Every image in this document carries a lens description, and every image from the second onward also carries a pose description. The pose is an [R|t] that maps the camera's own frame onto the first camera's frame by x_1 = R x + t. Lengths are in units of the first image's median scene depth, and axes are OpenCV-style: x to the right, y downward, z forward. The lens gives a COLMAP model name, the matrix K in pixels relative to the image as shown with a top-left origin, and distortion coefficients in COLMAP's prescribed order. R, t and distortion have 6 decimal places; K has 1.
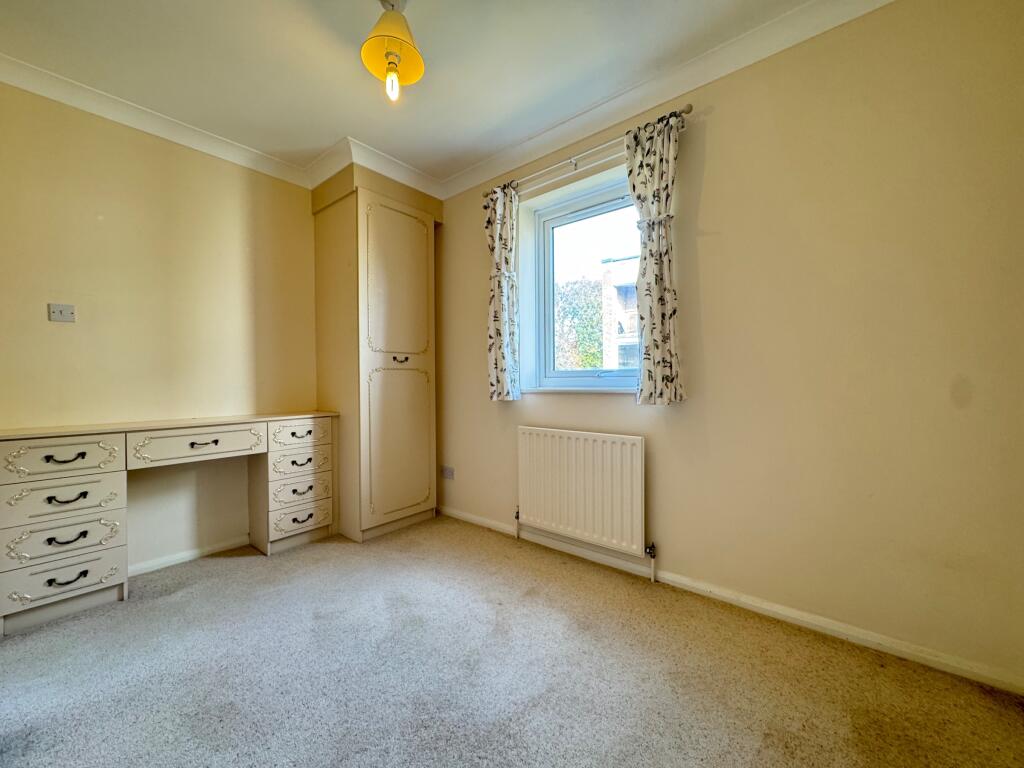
lens RADIAL K [[406.9, 0, 512.0], [0, 406.9, 384.0], [0, 0, 1]] dist [0.000767, 0.000062]
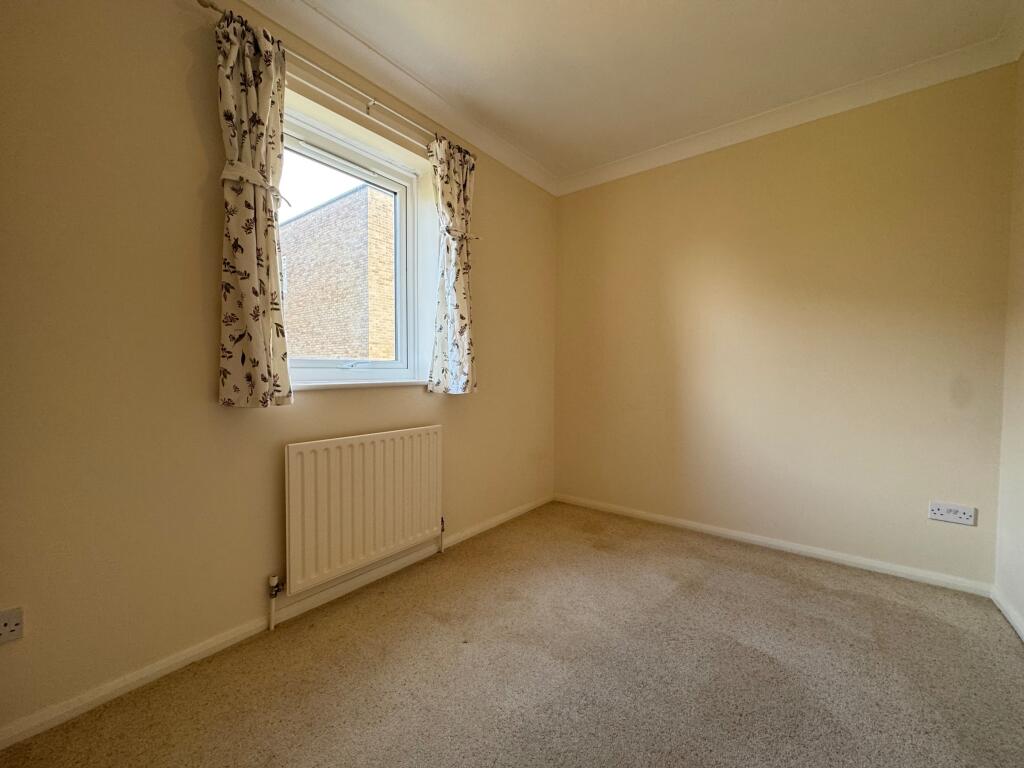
lens RADIAL K [[413.7, 0, 512.0], [0, 413.7, 384.0], [0, 0, 1]] dist [-0.001043, -0.000060]
pose [[-0.034051, -0.022961, 0.999156, -0.717254], [0.009756, 0.999681, 0.023306, -0.002092], [-0.999372, 0.010541, -0.033816, 0.768522]]
